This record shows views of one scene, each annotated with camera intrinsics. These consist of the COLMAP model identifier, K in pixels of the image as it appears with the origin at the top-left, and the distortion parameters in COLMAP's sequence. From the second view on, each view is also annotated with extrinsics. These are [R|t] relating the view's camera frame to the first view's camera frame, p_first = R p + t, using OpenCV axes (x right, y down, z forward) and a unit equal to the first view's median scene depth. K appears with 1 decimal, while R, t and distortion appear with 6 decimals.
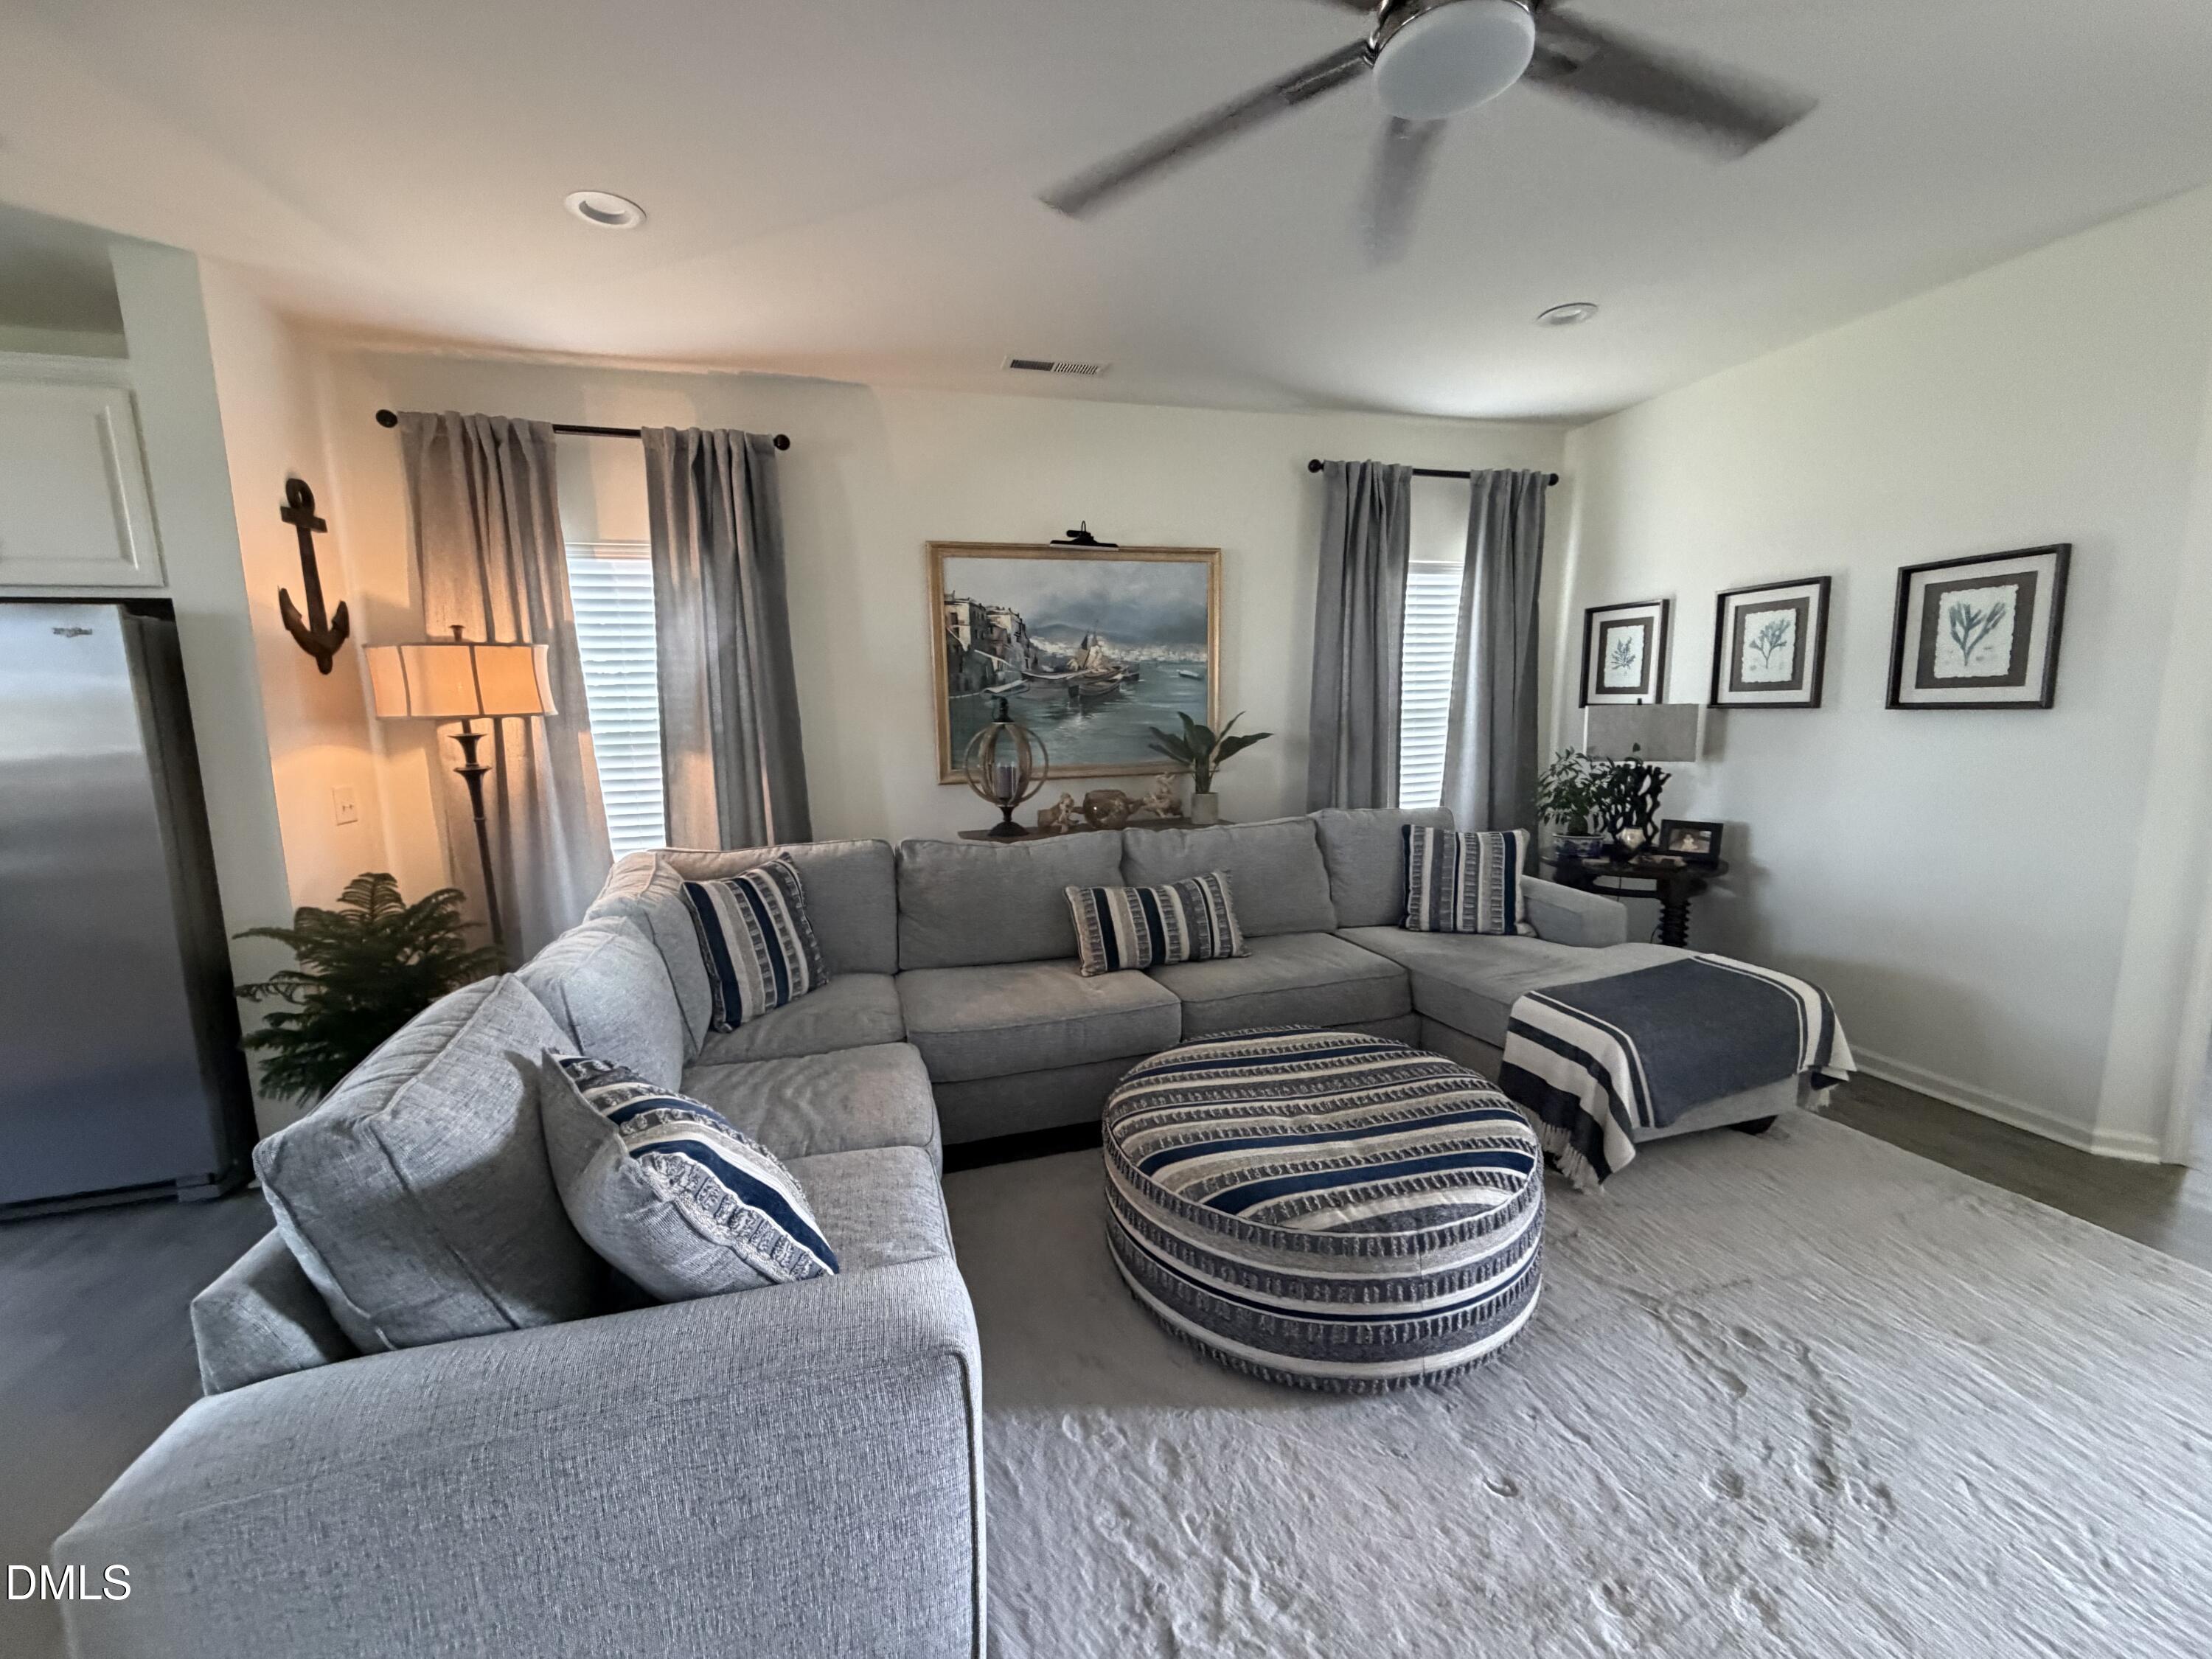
lens RADIAL K [[883.4, 0, 1101.4], [0, 883.4, 828.0], [0, 0, 1]] dist [0.000642, -0.000033]
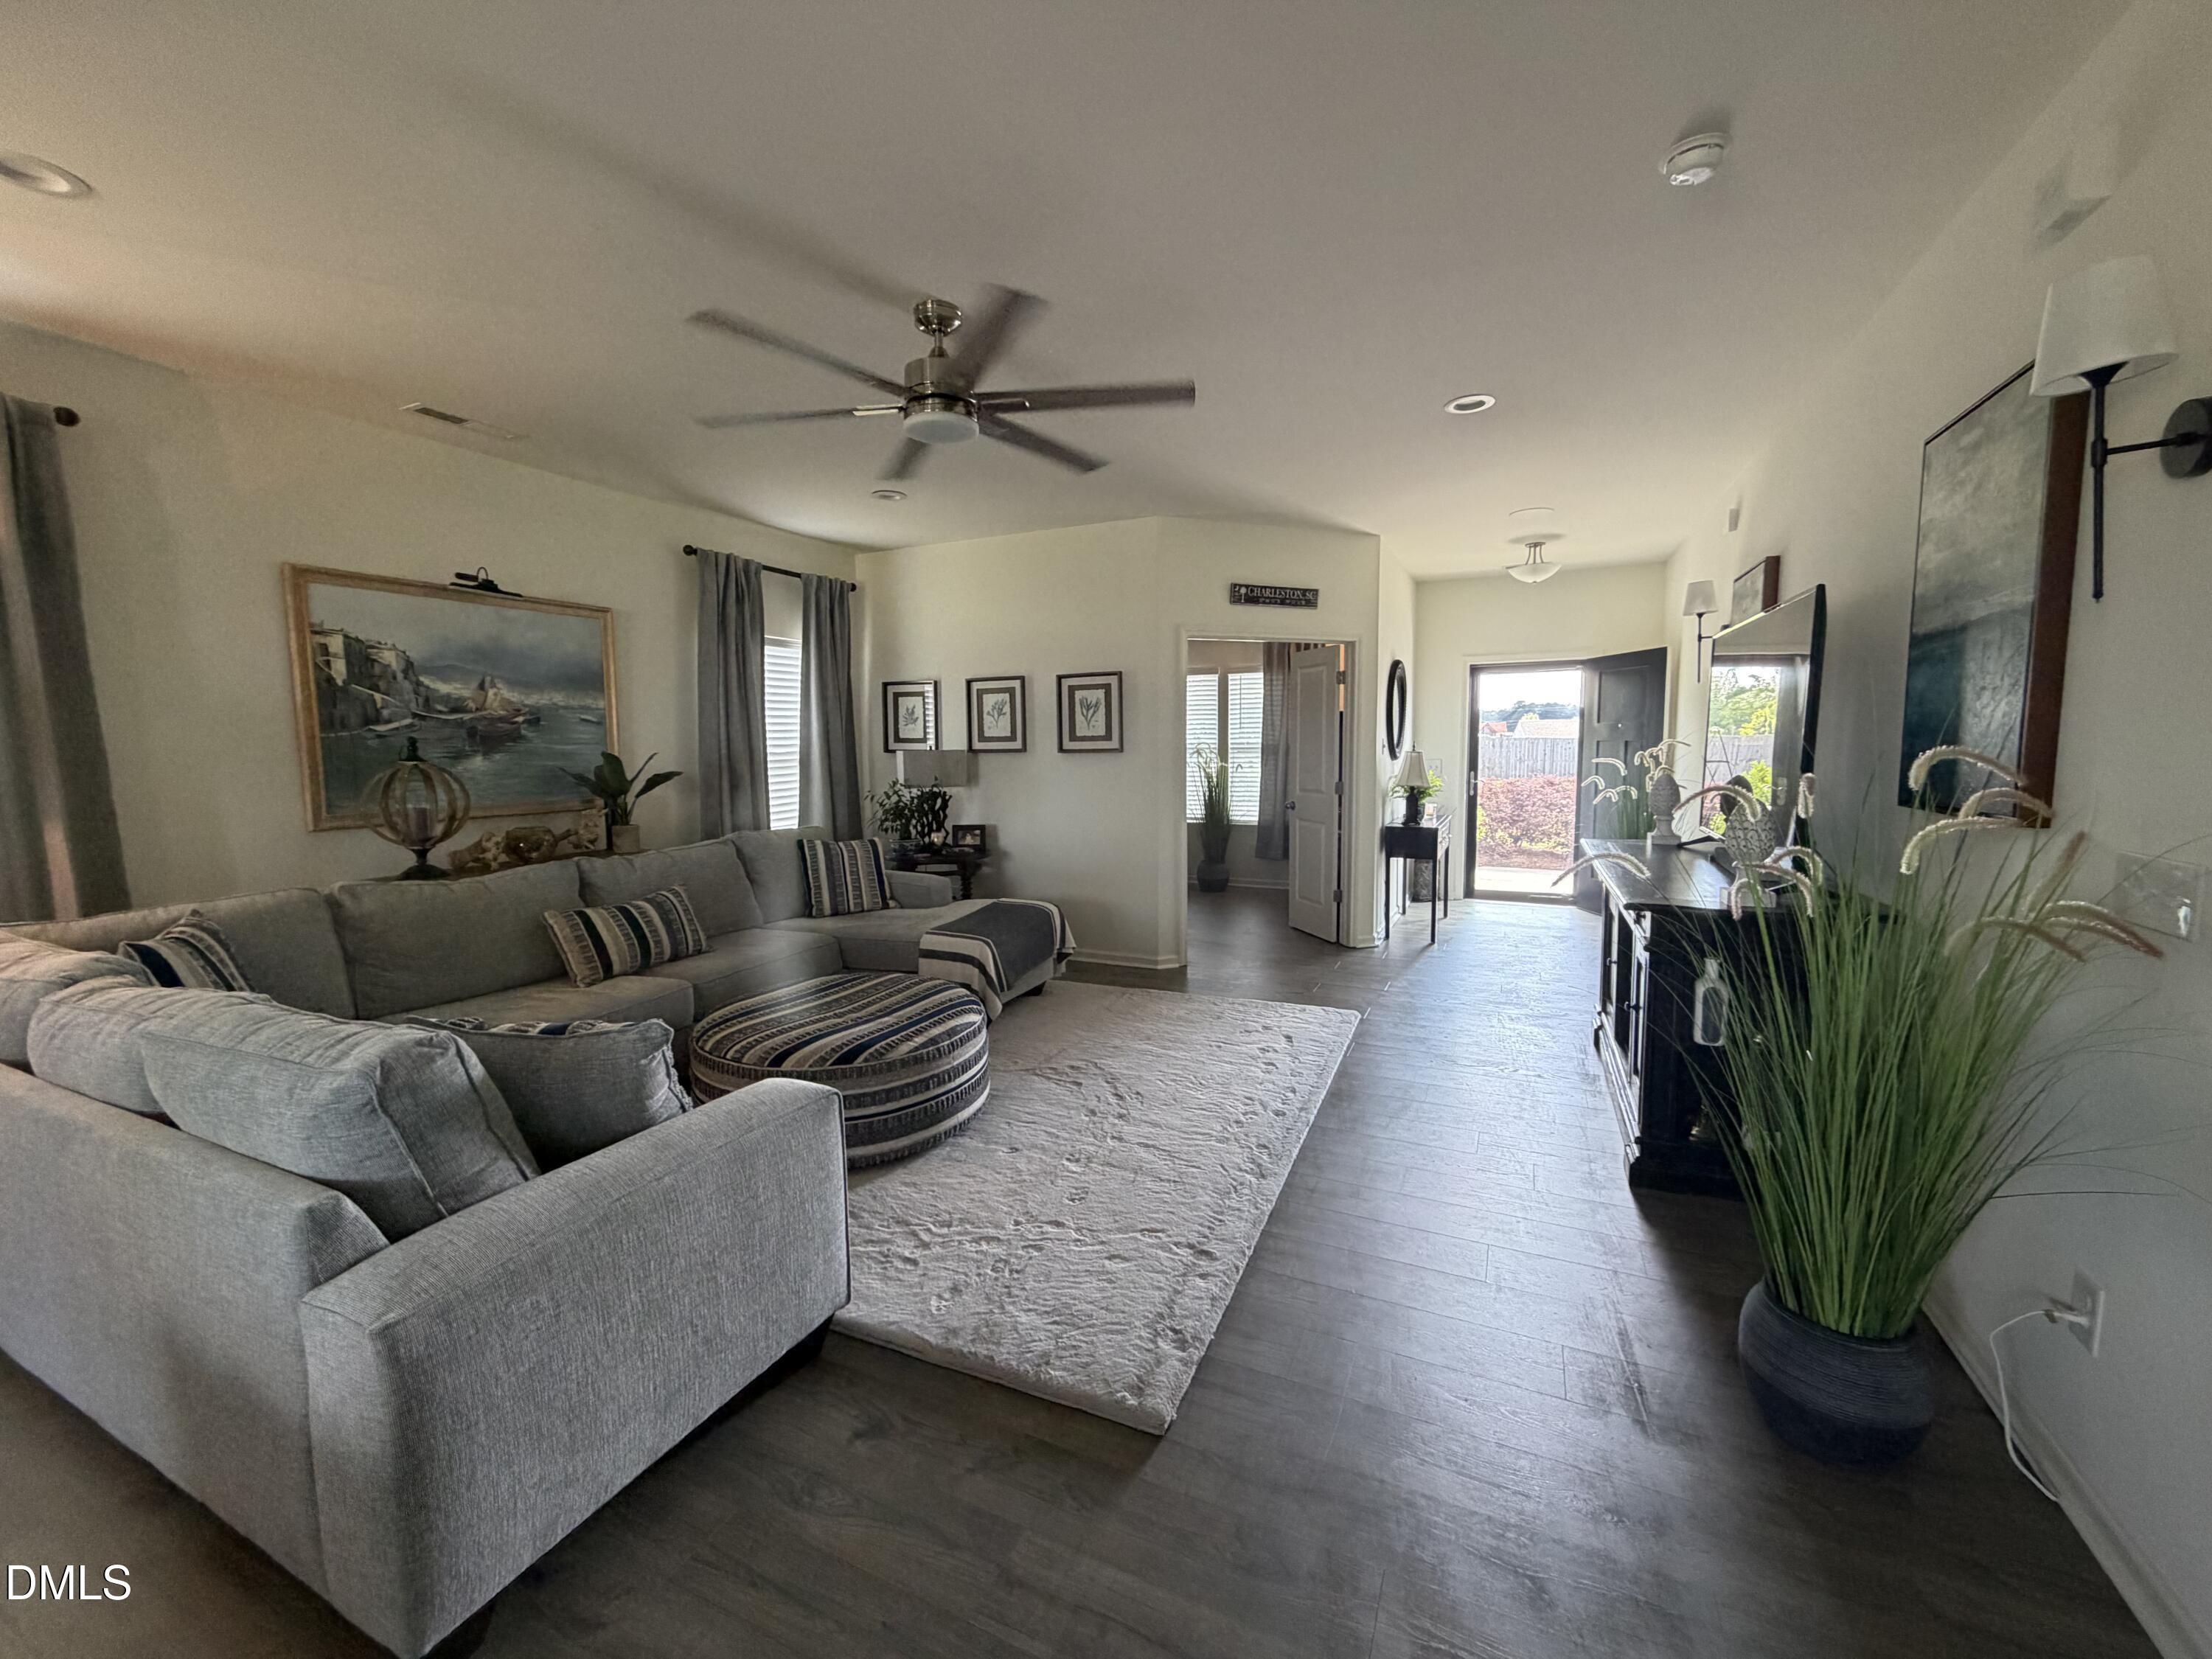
lens RADIAL K [[883.4, 0, 1101.4], [0, 883.4, 828.0], [0, 0, 1]] dist [0.000642, -0.000033]
pose [[0.656979, -0.057717, 0.751697, -0.352160], [0.100687, 0.994850, -0.011613, 0.040255], [-0.747155, 0.083315, 0.659407, -0.199861]]
